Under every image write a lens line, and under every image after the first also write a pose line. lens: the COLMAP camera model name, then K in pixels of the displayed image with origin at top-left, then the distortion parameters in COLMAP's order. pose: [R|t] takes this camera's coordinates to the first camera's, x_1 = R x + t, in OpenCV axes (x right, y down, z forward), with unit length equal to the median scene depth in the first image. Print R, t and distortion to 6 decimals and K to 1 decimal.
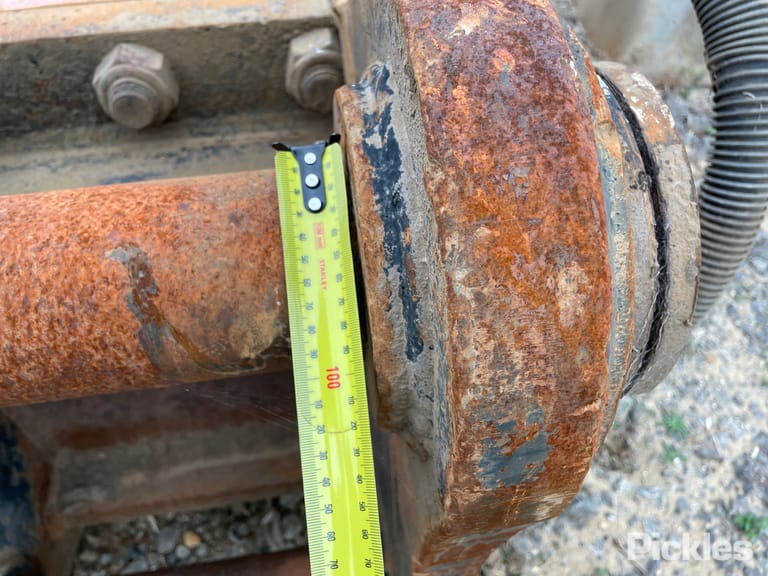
lens RADIAL K [[577.6, 0, 382.9], [0, 577.6, 280.0], [0, 0, 1]] dist [0.061138, -0.098041]
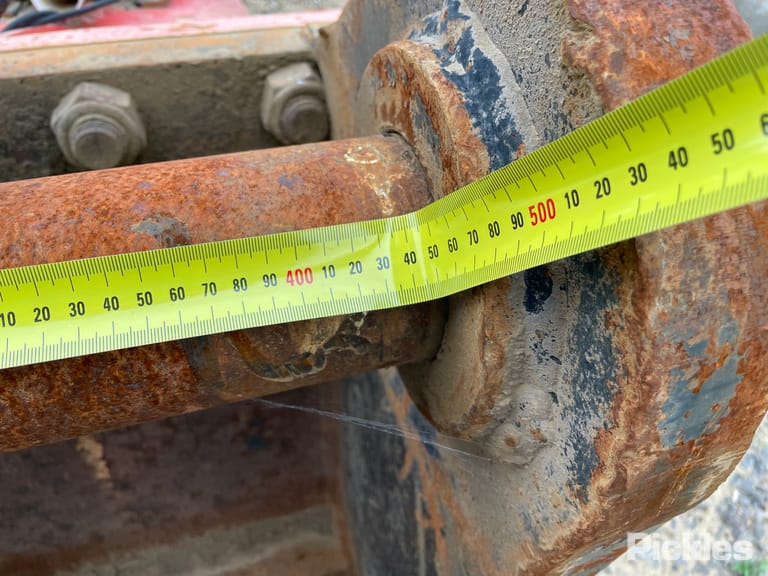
lens RADIAL K [[577.6, 0, 379.1], [0, 577.6, 289.0], [0, 0, 1]] dist [0.061138, -0.098041]
pose [[0.988574, -0.081980, 0.126498, -0.243691], [0.101285, 0.982768, -0.154626, 0.193087], [-0.111642, 0.165671, 0.979841, 0.189650]]
